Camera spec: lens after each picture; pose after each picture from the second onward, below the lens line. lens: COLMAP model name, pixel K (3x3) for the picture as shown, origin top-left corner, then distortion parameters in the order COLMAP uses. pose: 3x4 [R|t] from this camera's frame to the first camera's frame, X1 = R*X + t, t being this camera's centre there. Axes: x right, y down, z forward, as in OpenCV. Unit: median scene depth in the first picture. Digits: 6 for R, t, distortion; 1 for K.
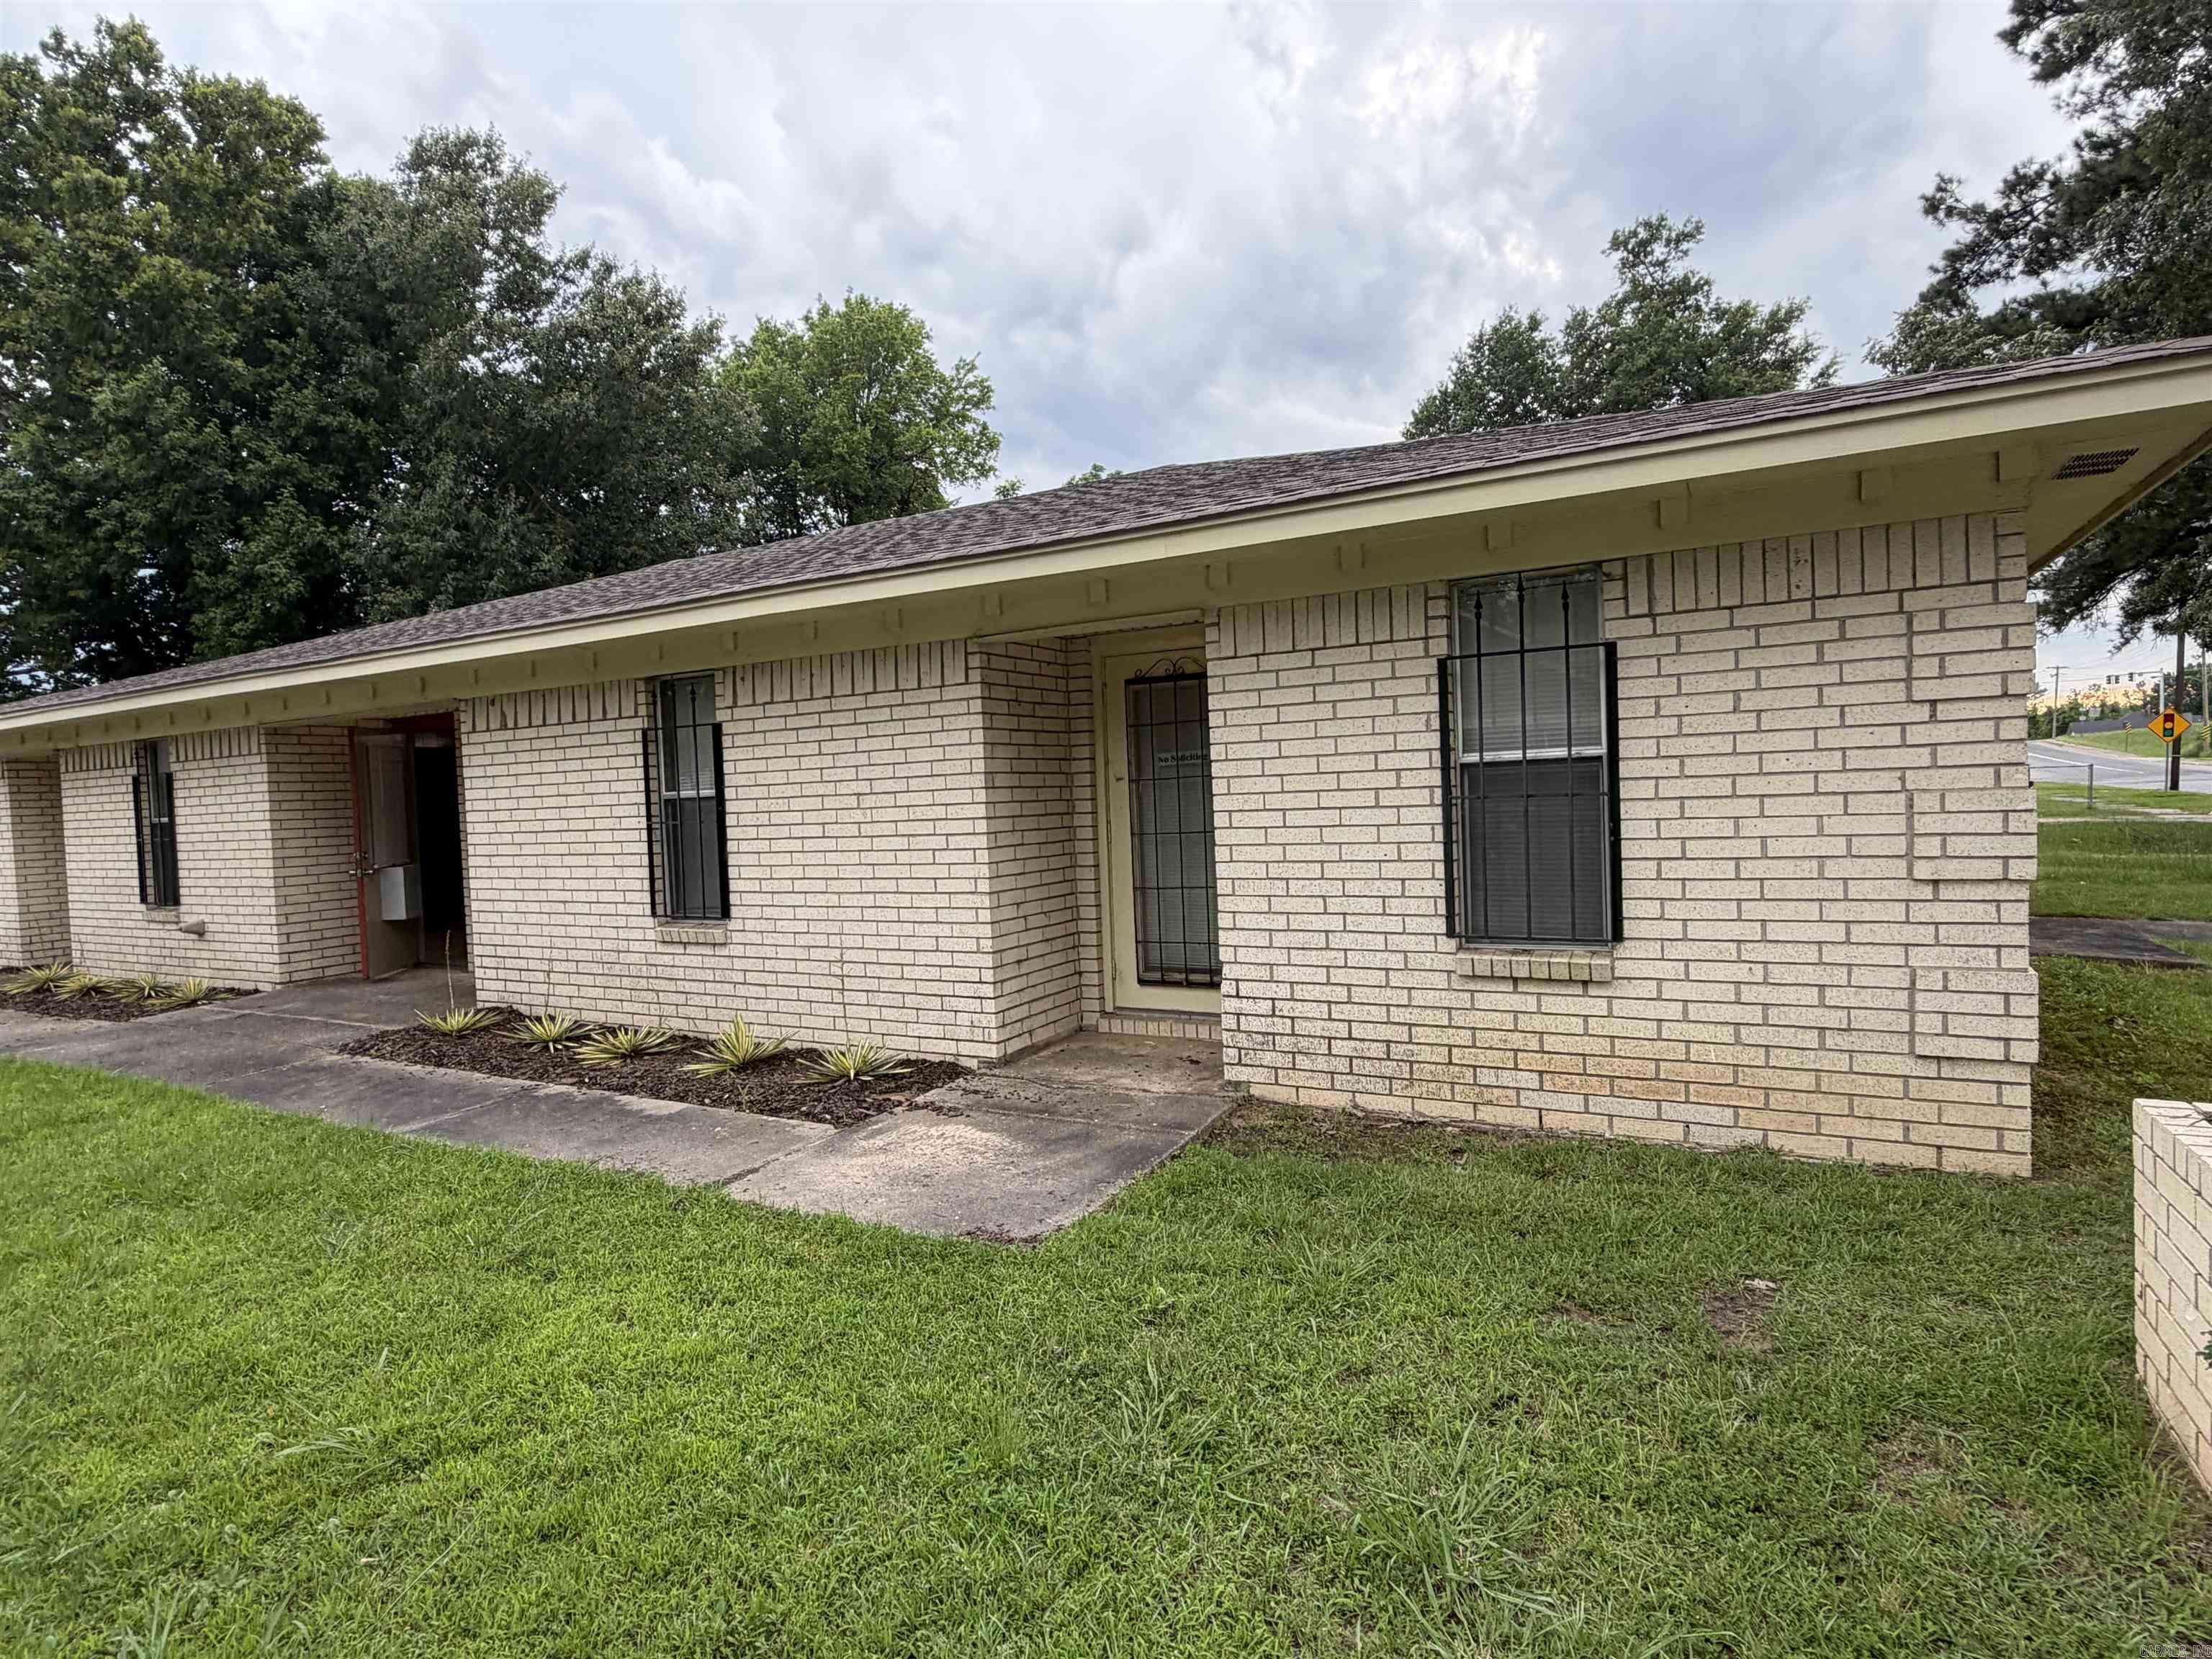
lens RADIAL K [[1155.5, 0, 1117.4], [0, 1155.5, 832.7], [0, 0, 1]] dist [0.003005, -0.002108]
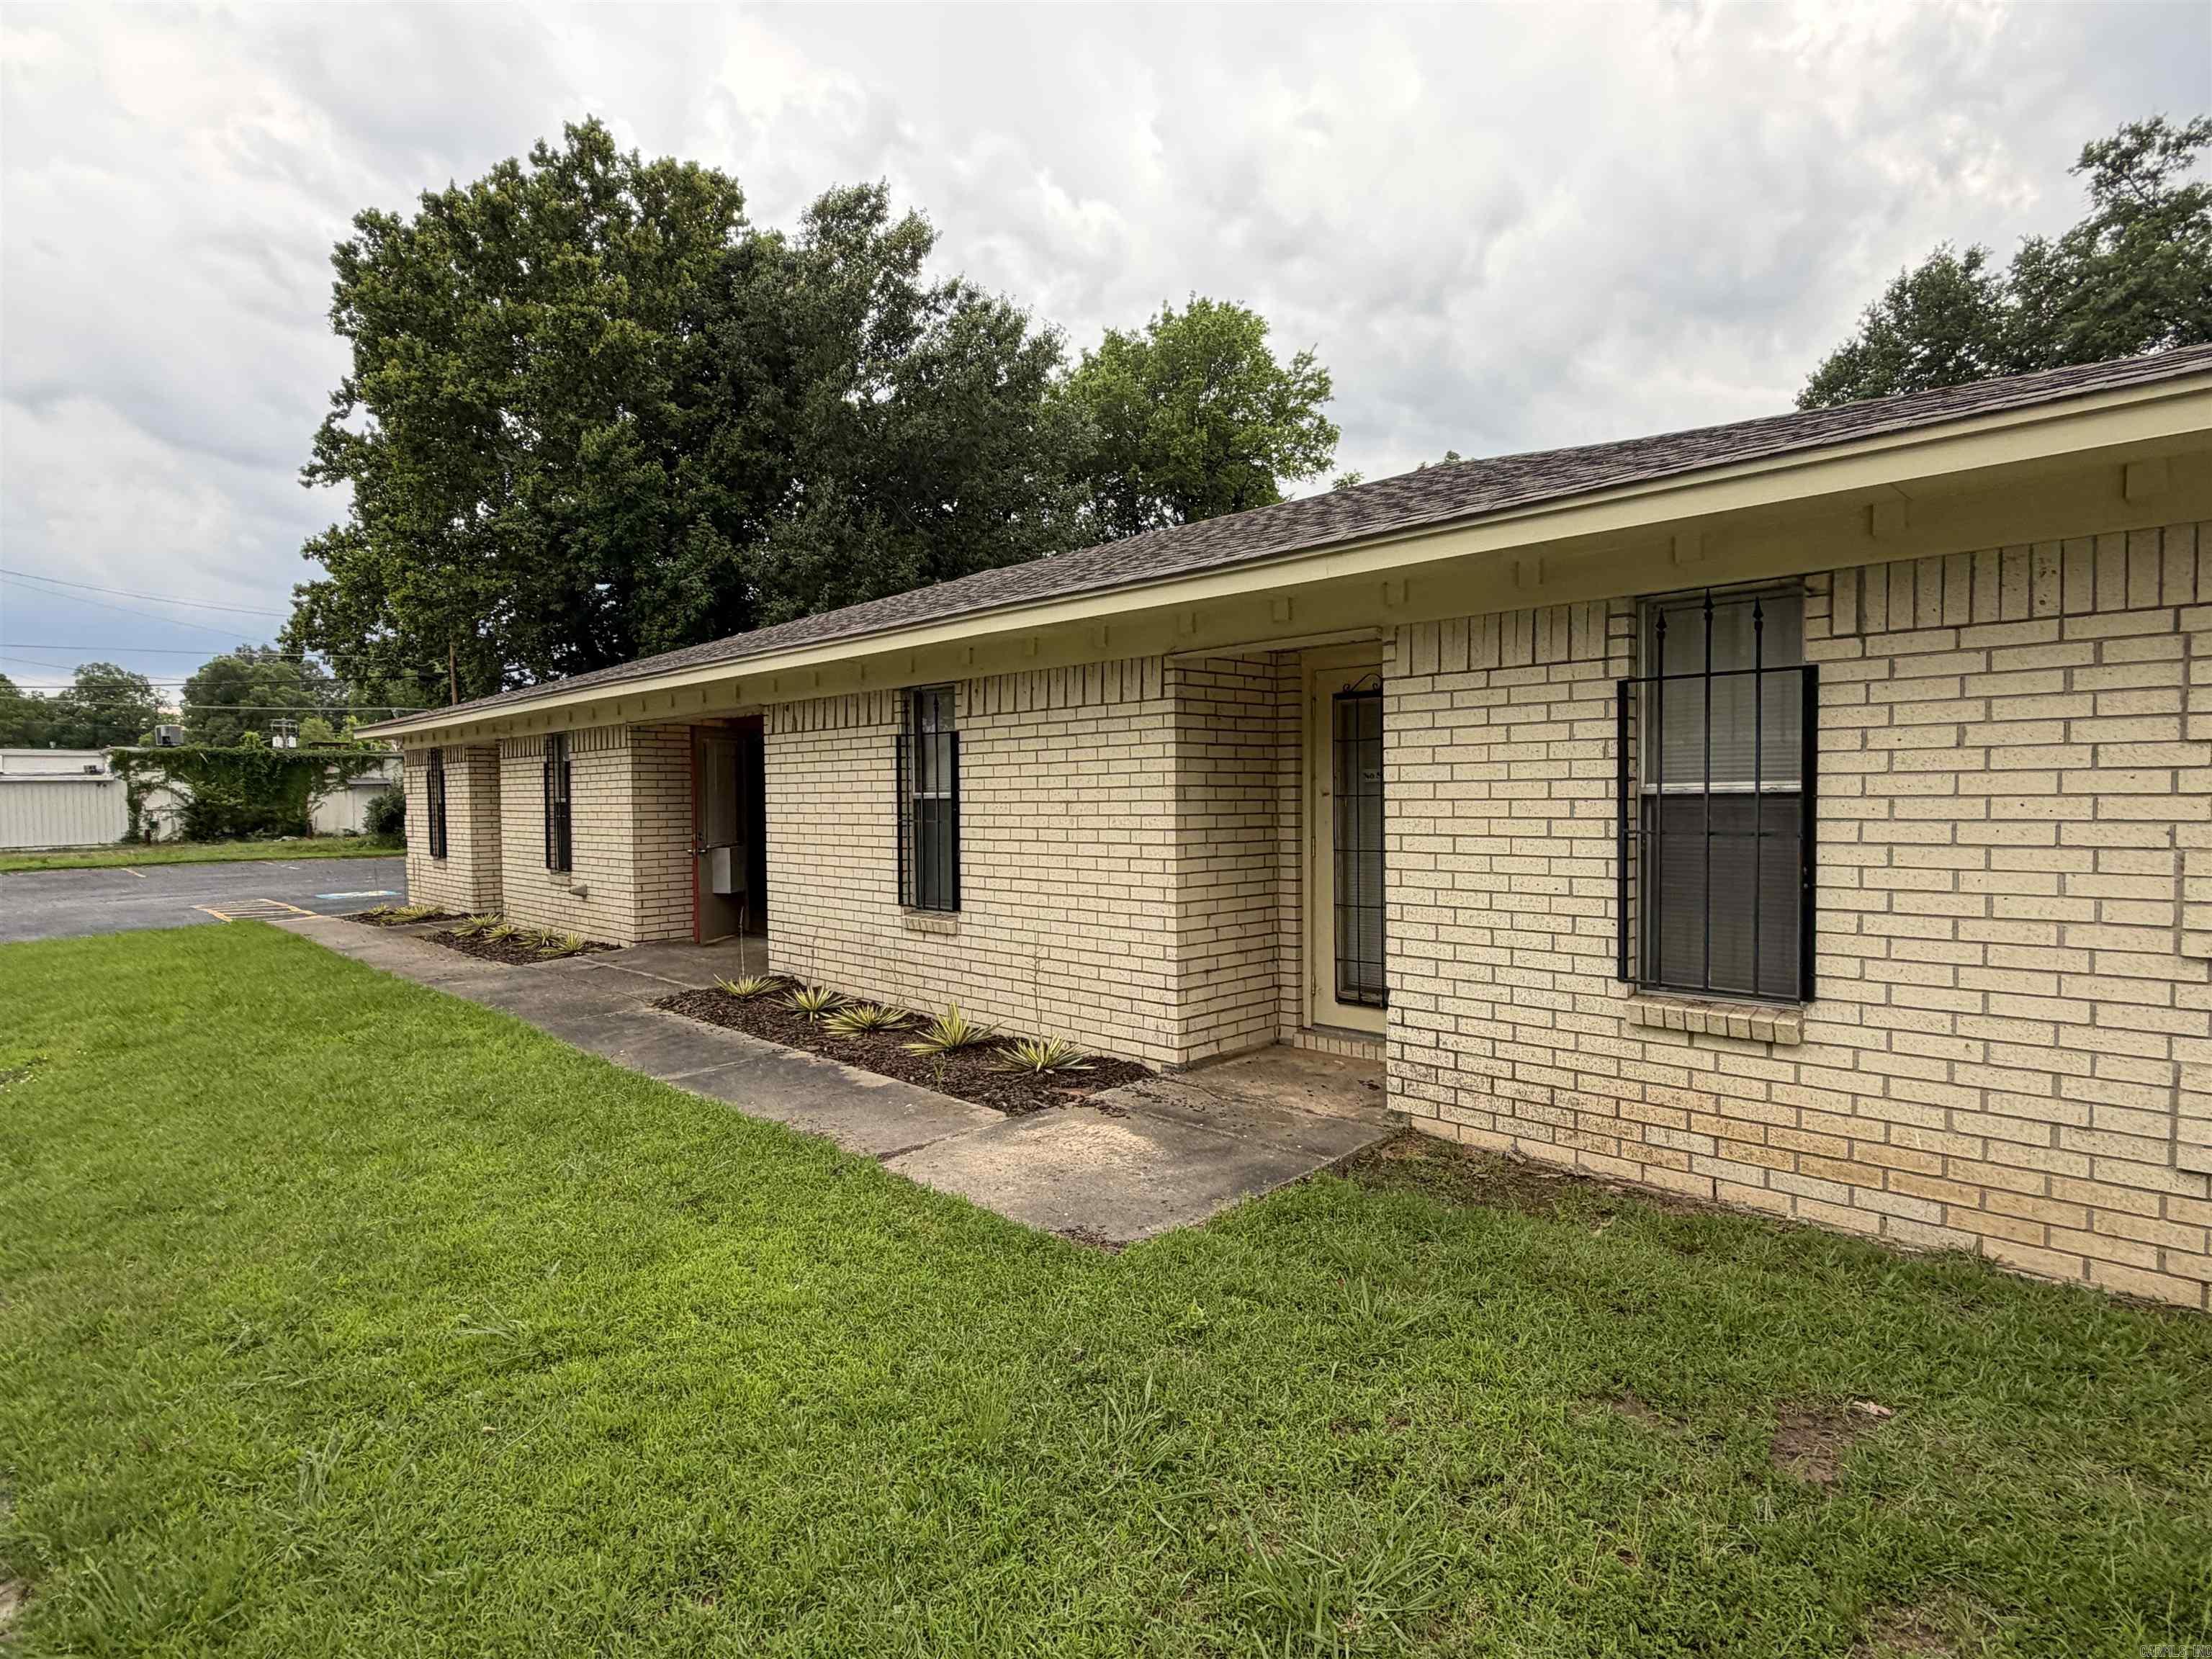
lens RADIAL K [[1155.5, 0, 1117.4], [0, 1155.5, 832.7], [0, 0, 1]] dist [0.003005, -0.002108]
pose [[0.960676, 0.038841, -0.274941, 0.115663], [-0.037973, 0.999243, 0.008479, -0.016478], [0.275062, 0.002294, 0.961424, -0.002283]]
